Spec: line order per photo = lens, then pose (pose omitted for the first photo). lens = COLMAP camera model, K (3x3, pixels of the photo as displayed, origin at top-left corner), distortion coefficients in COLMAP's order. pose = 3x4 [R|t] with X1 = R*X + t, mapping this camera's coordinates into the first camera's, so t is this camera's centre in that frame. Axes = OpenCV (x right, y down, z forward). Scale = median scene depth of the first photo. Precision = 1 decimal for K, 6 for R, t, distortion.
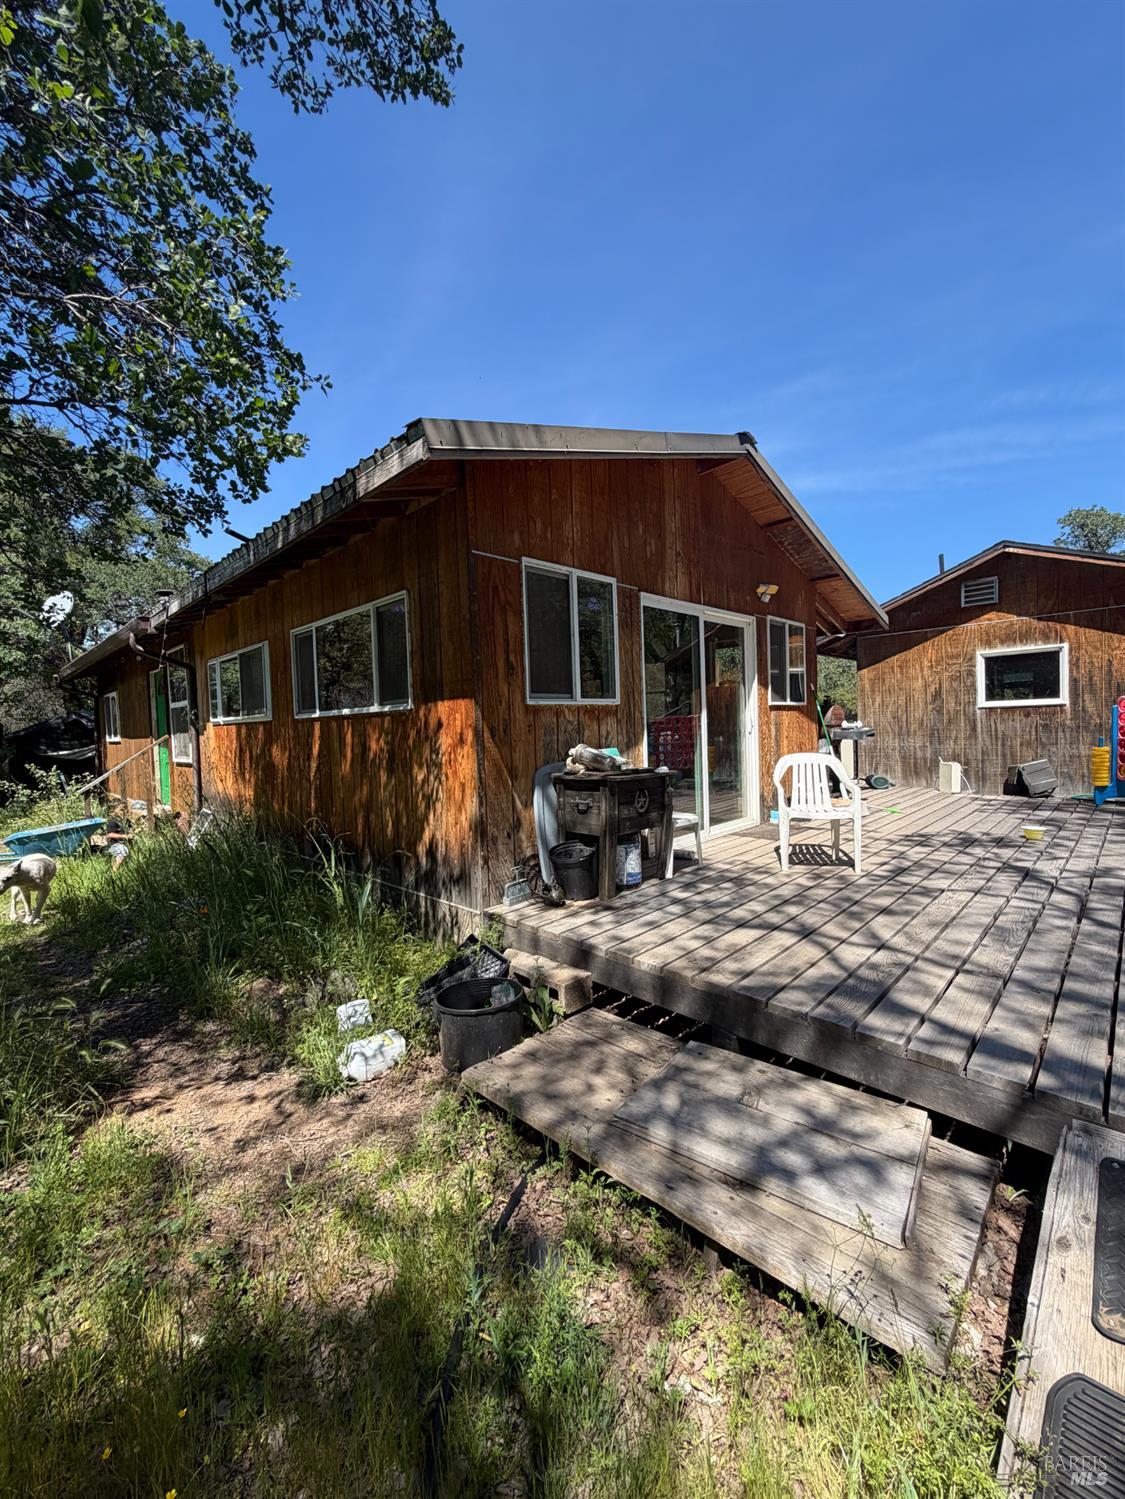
lens RADIAL K [[598.8, 0, 564.6], [0, 598.8, 745.5], [0, 0, 1]] dist [-0.001449, 0.000184]
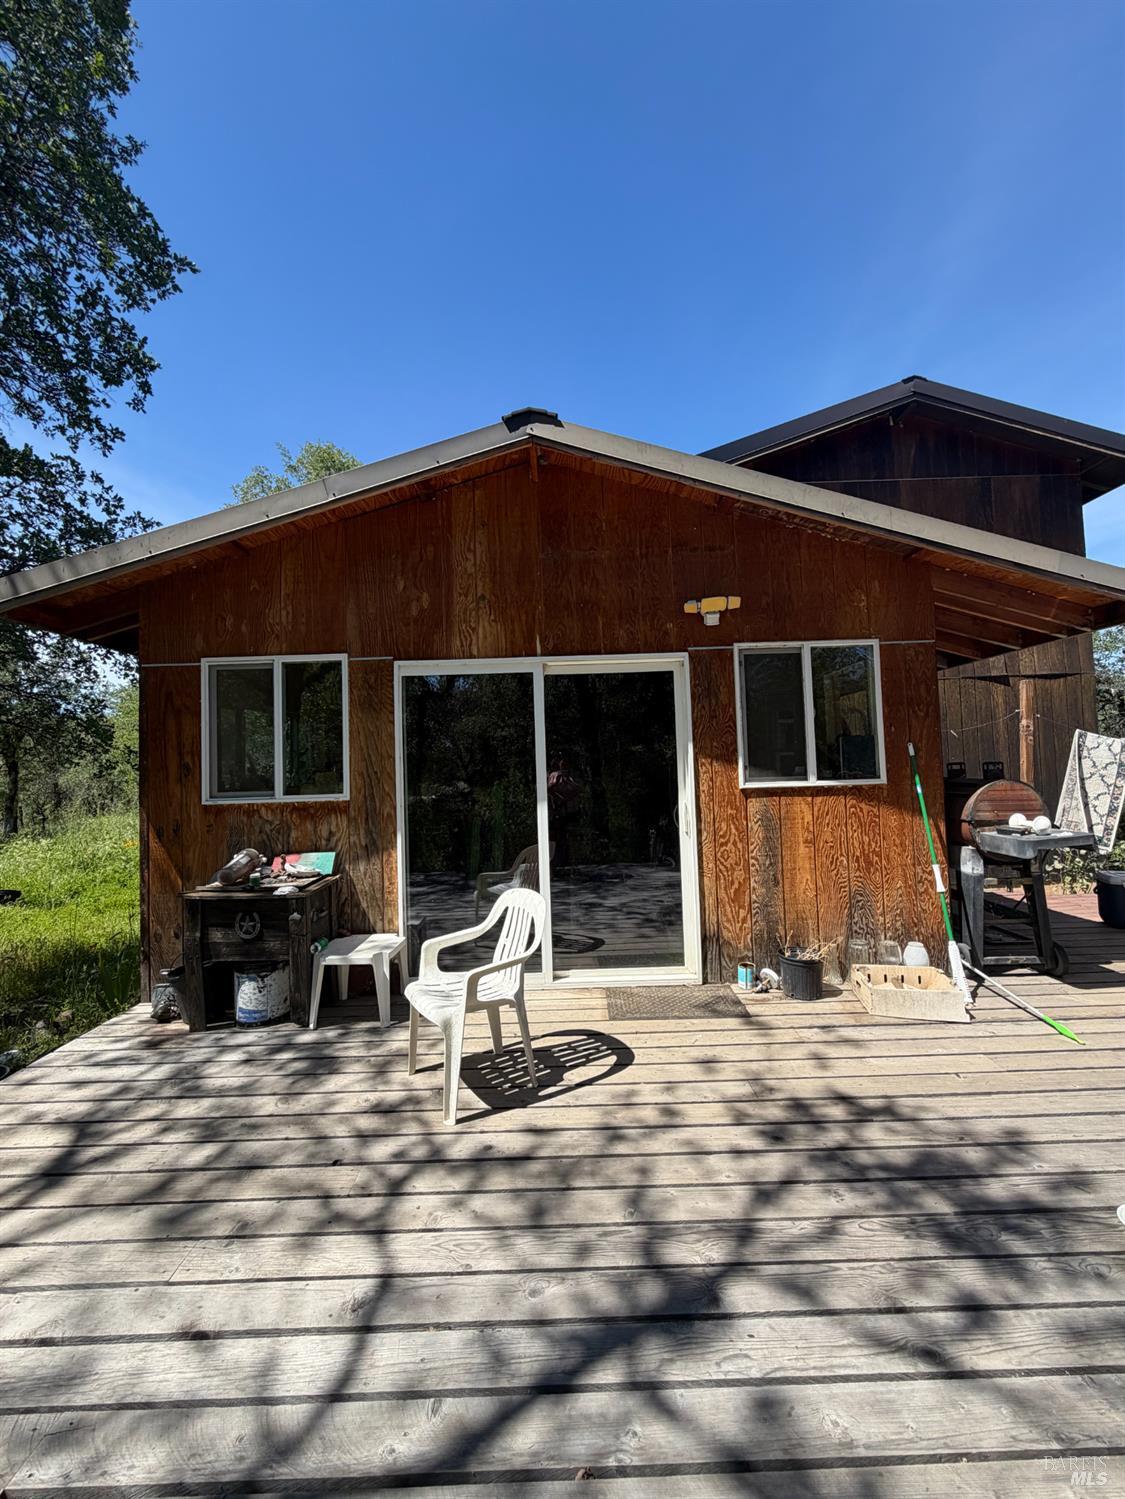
lens RADIAL K [[598.8, 0, 562.8], [0, 598.8, 741.8], [0, 0, 1]] dist [-0.001449, 0.000184]
pose [[0.703219, -0.022069, -0.710631, 0.980432], [-0.016167, 0.998763, -0.047015, -0.125925], [0.710790, 0.044551, 0.701992, 0.669039]]
